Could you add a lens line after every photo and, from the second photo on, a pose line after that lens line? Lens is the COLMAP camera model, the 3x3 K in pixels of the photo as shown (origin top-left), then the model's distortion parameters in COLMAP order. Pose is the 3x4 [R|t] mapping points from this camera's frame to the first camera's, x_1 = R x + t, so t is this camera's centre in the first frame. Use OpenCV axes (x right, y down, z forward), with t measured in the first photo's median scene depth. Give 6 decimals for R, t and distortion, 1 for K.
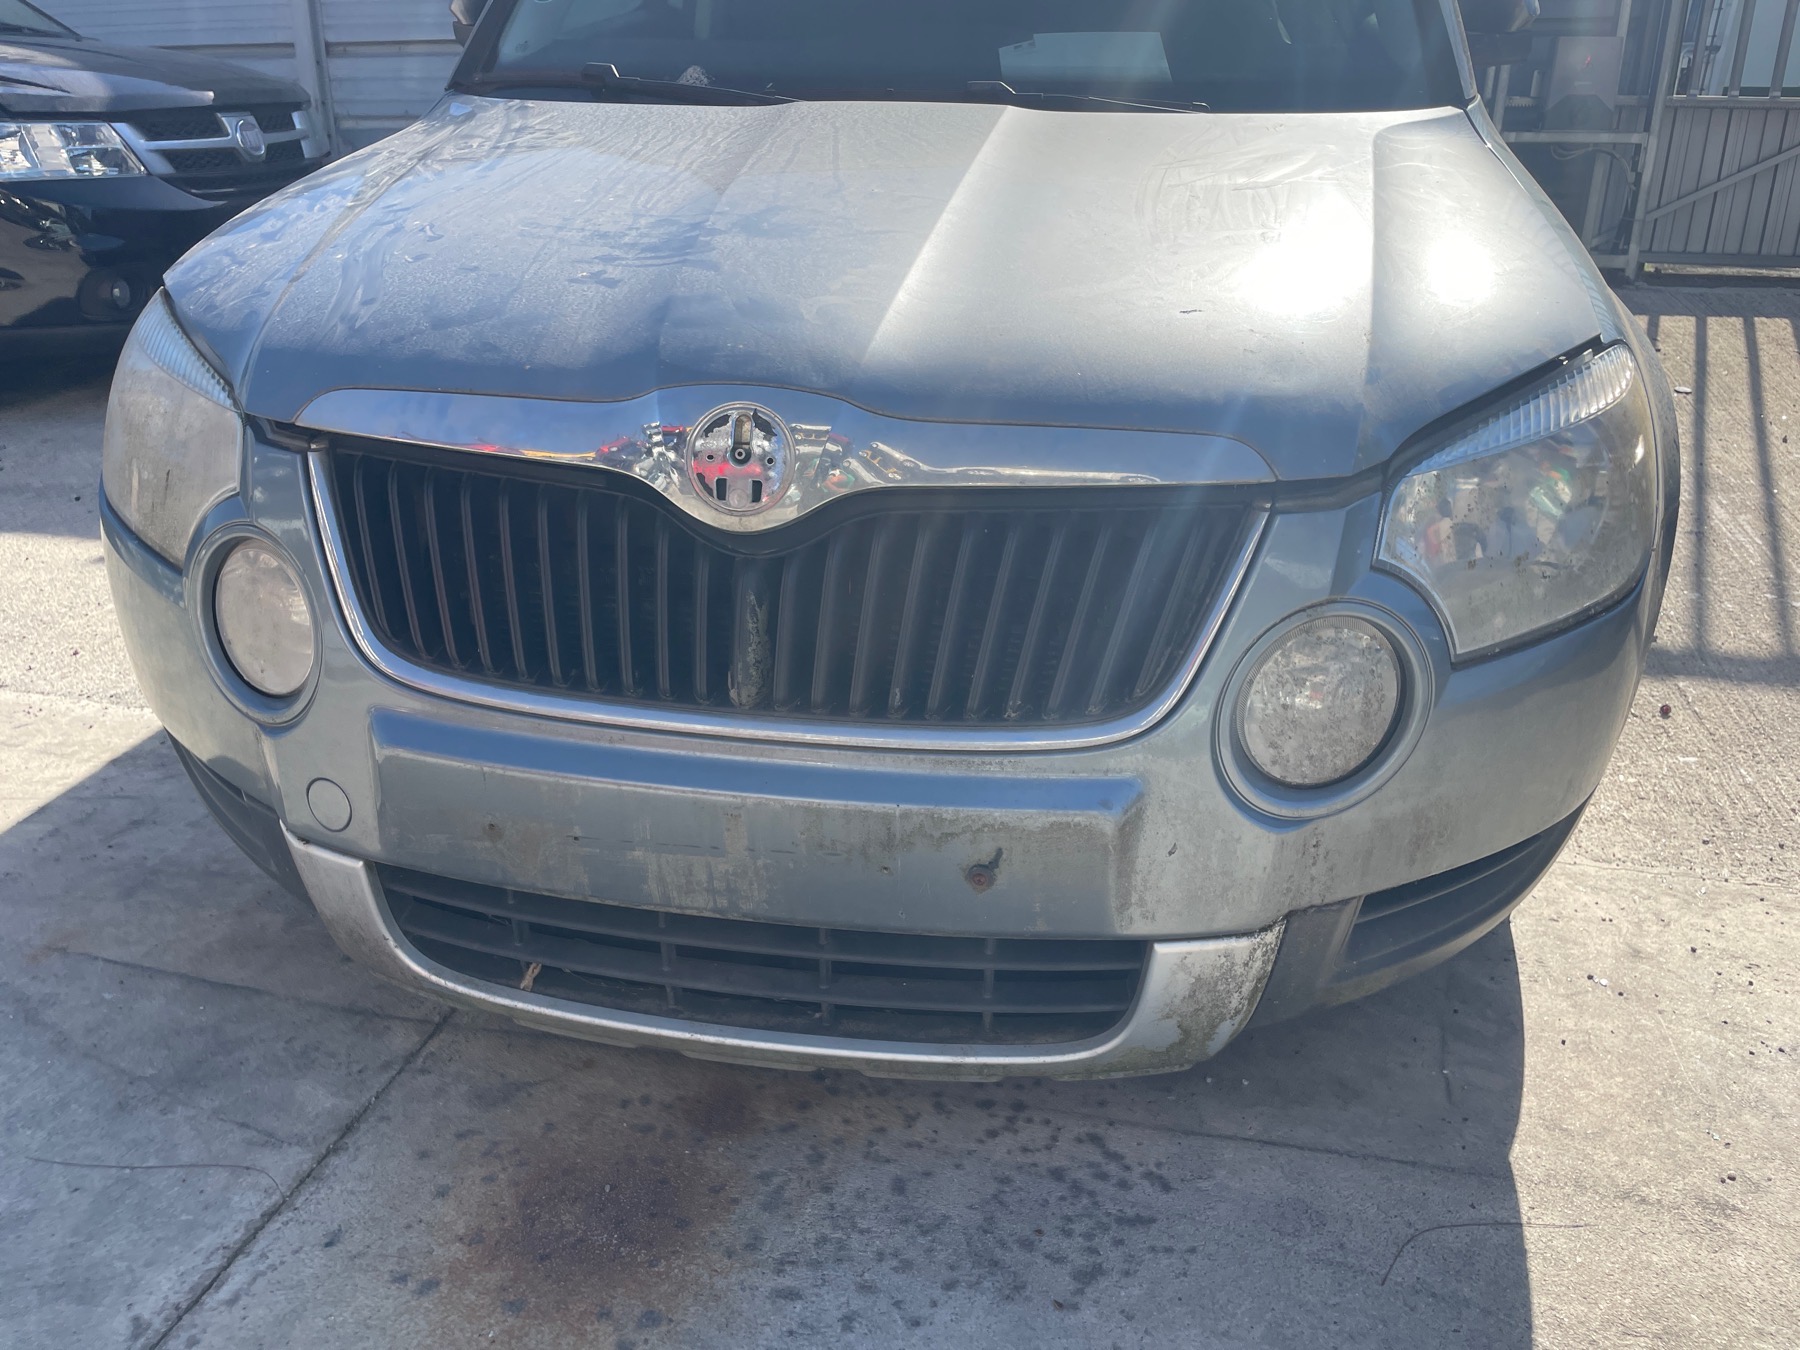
lens RADIAL K [[1349.2, 0, 900.0], [0, 1349.2, 675.0], [0, 0, 1]] dist [0.061816, 0.000153]
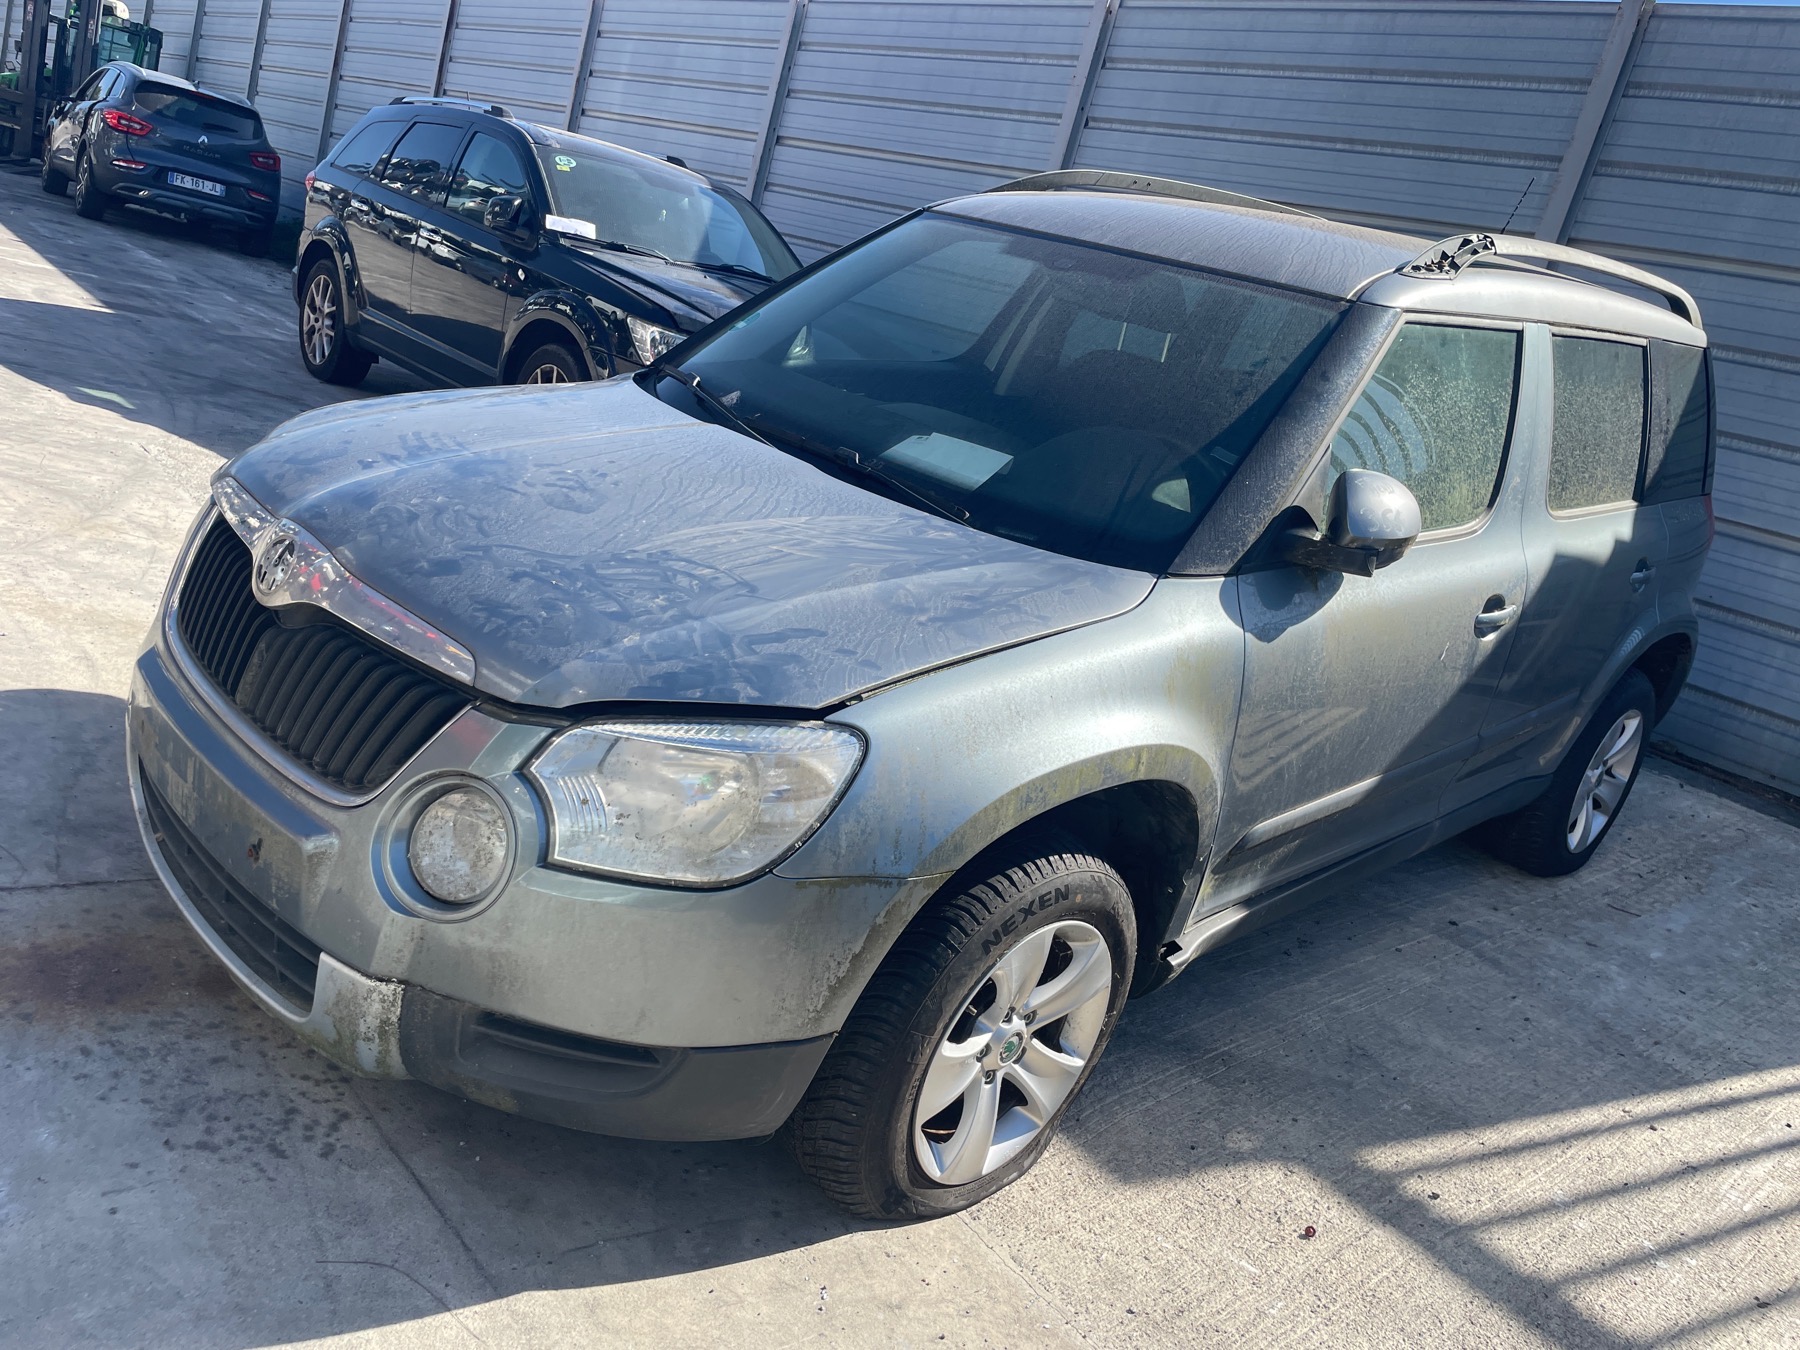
lens RADIAL K [[1348.1, 0, 900.0], [0, 1348.1, 675.0], [0, 0, 1]] dist [0.045426, -0.005926]
pose [[0.784372, 0.333627, -0.522928, 1.176690], [-0.438026, 0.894827, -0.086125, -0.191689], [0.439196, 0.296610, 0.848015, -0.064783]]
